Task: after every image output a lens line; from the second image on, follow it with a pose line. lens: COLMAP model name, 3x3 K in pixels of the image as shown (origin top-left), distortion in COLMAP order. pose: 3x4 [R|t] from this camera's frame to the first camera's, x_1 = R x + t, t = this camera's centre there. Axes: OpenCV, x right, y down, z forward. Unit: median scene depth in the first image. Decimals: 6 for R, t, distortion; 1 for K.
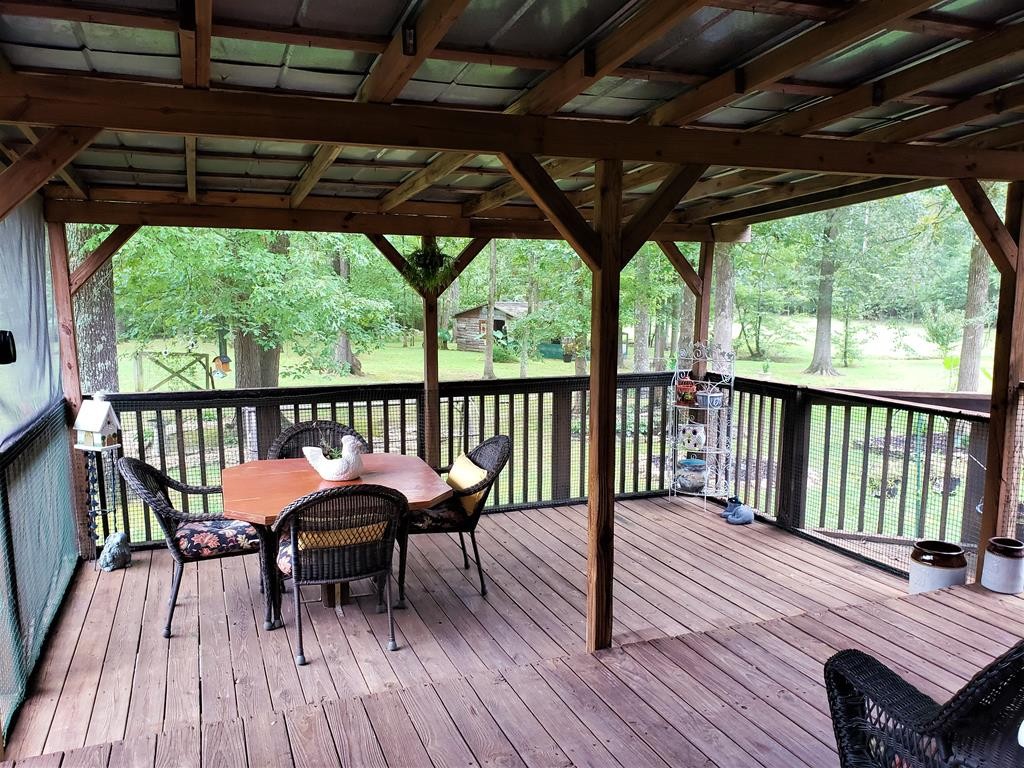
lens RADIAL K [[783.7, 0, 510.0], [0, 783.7, 386.8], [0, 0, 1]] dist [0.010090, -0.006438]
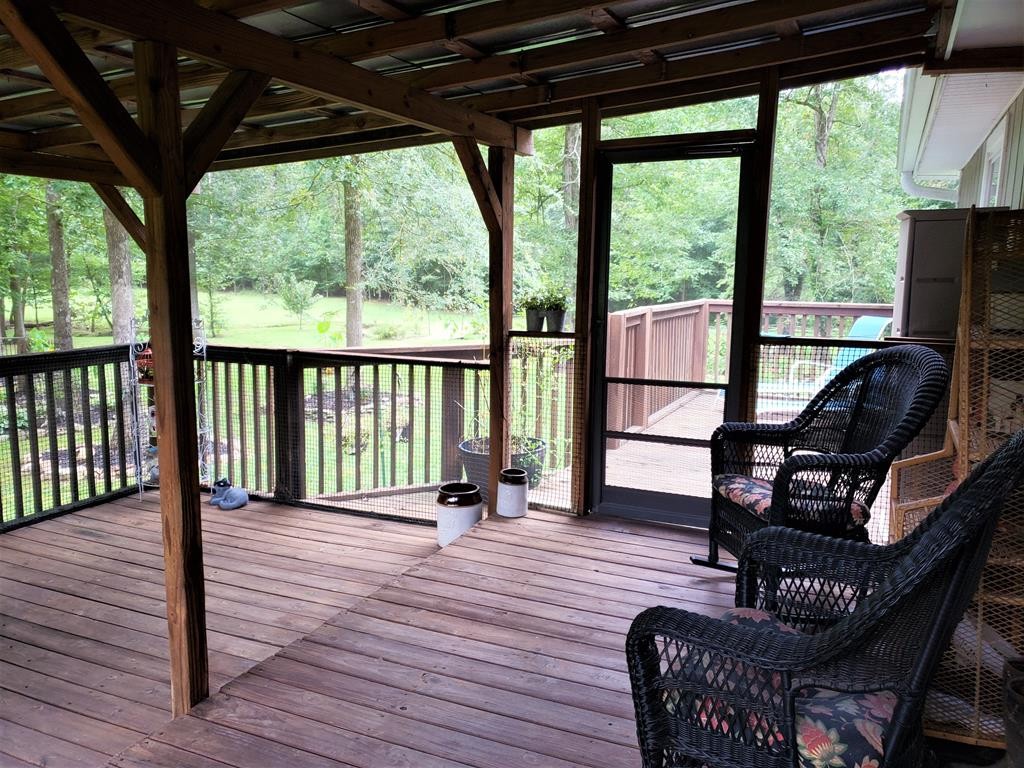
lens RADIAL K [[783.7, 0, 510.1], [0, 783.7, 384.8], [0, 0, 1]] dist [0.010090, -0.006438]
pose [[0.715776, -0.101330, 0.690939, -0.102928], [0.078237, 0.994824, 0.064847, 0.000911], [-0.693933, 0.007641, 0.719999, 0.154537]]
